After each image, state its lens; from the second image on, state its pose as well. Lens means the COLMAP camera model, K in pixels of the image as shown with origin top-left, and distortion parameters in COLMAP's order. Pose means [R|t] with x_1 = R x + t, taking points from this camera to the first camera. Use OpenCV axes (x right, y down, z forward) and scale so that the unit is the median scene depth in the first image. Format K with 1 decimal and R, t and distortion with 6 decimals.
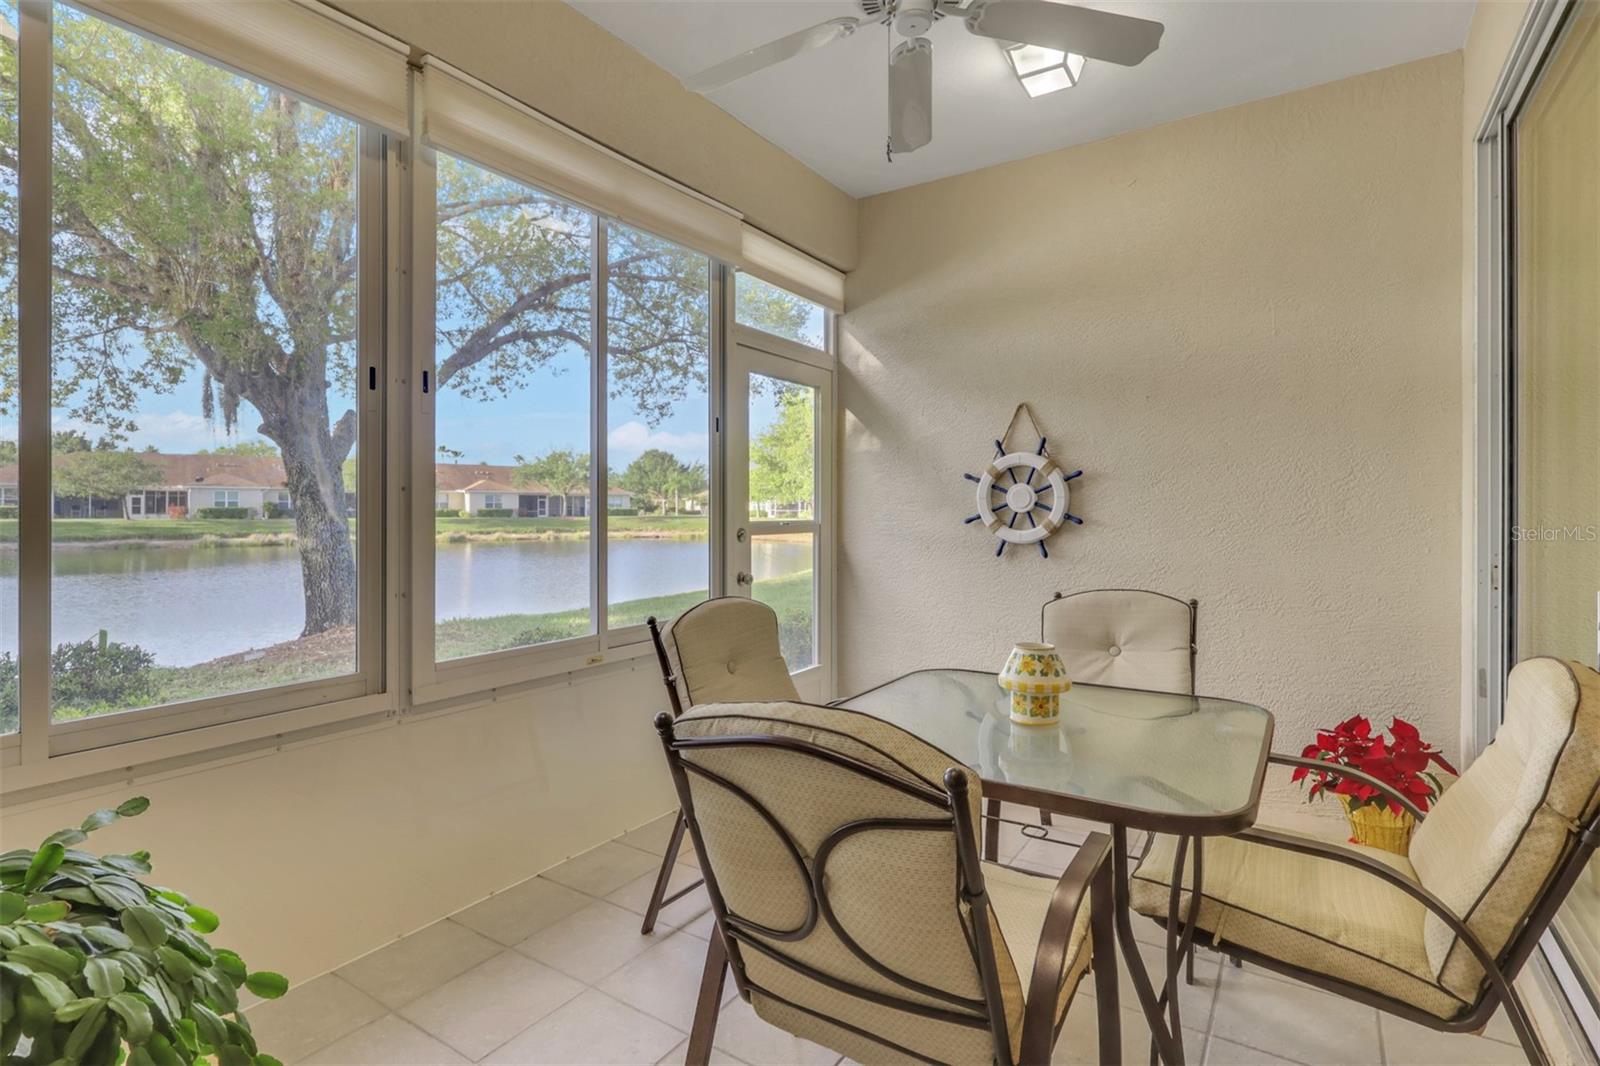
lens RADIAL K [[790.2, 0, 800.0], [0, 790.2, 533.0], [0, 0, 1]] dist [-0.000872, -0.000132]
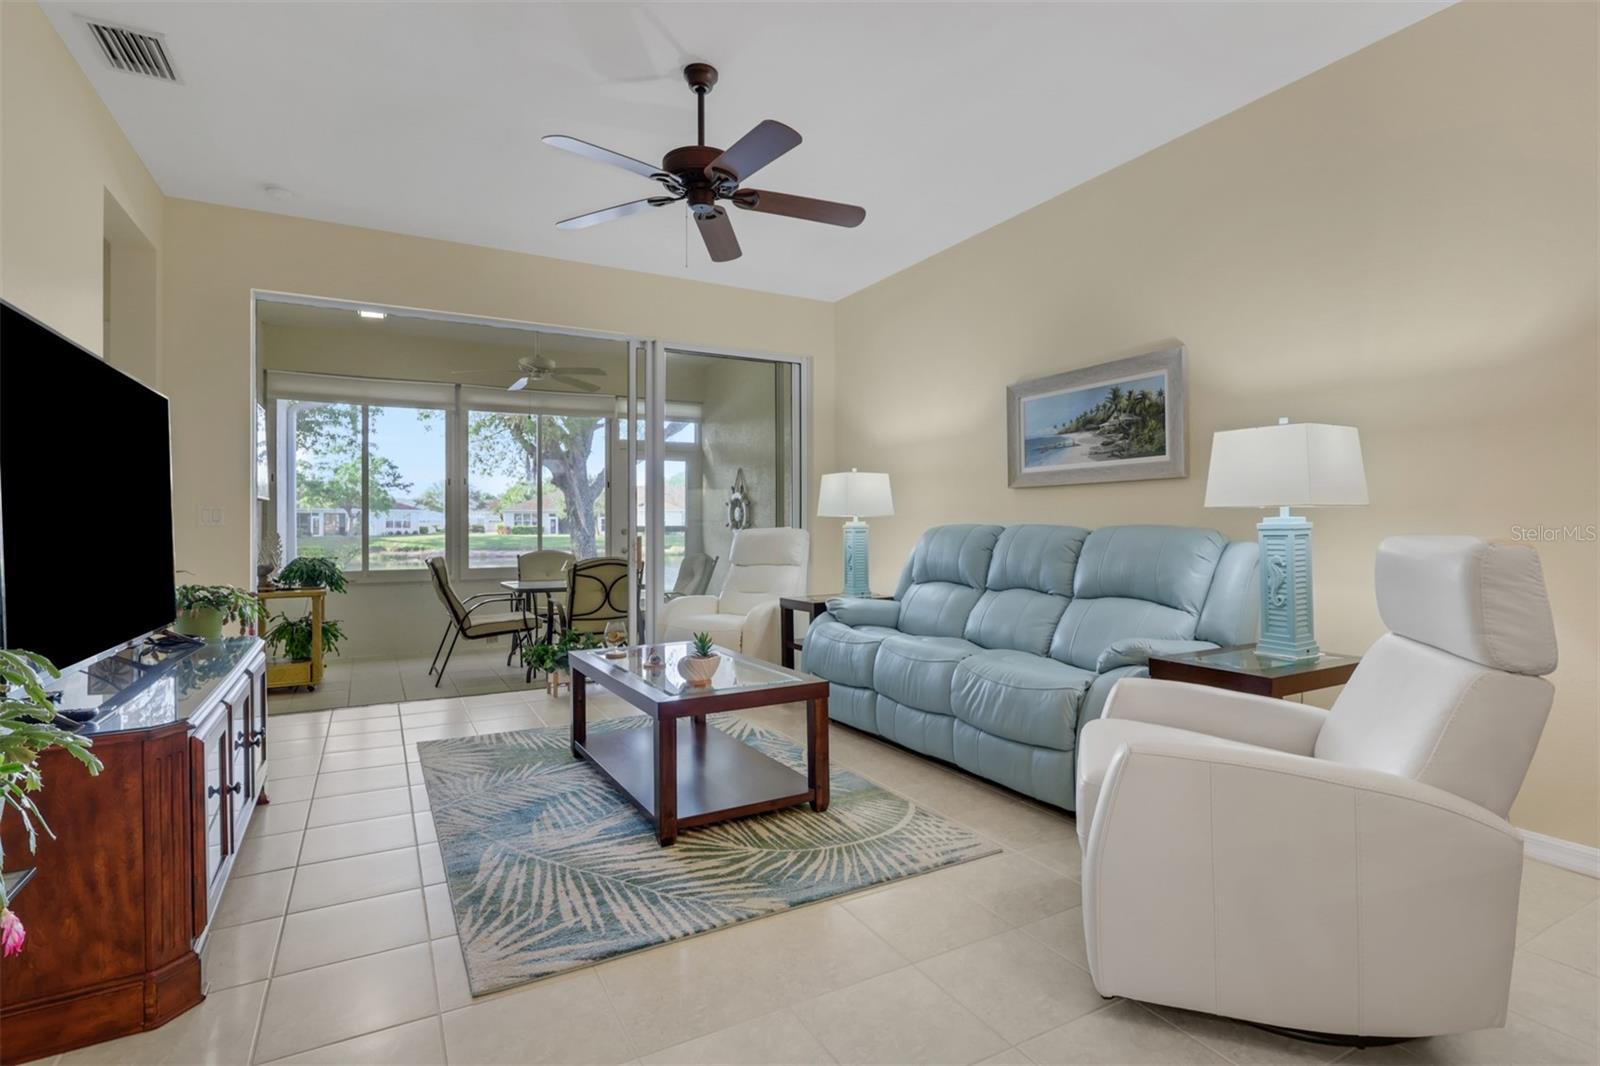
lens RADIAL K [[790.2, 0, 800.0], [0, 790.2, 533.0], [0, 0, 1]] dist [-0.000872, -0.000132]
pose [[0.880643, -0.004213, -0.473761, 1.261959], [-0.003960, 0.999860, -0.016252, 0.035416], [0.473764, 0.016188, 0.880503, -0.689212]]
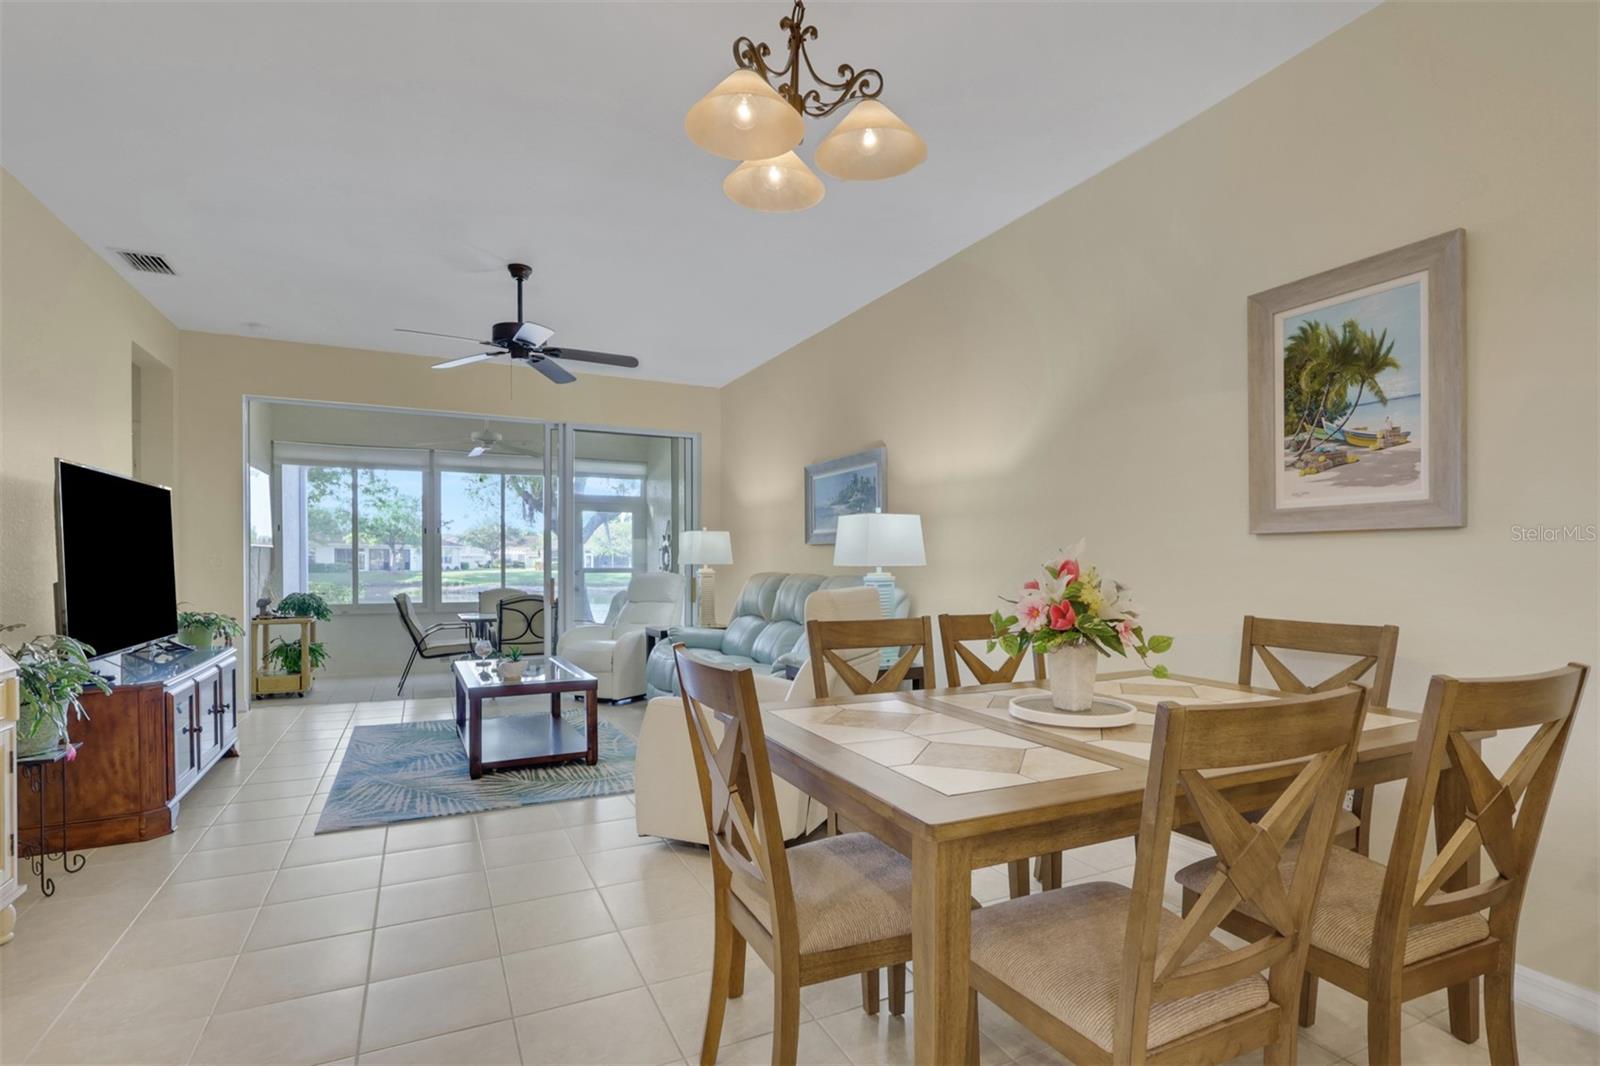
lens RADIAL K [[800.6, 0, 815.4], [0, 800.6, 583.5], [0, 0, 1]] dist [0.001173, 0.000249]
pose [[0.860095, 0.010132, -0.510033, 1.749853], [-0.011317, 0.999936, 0.000779, 0.023771], [0.510008, 0.005102, 0.860155, -0.829889]]
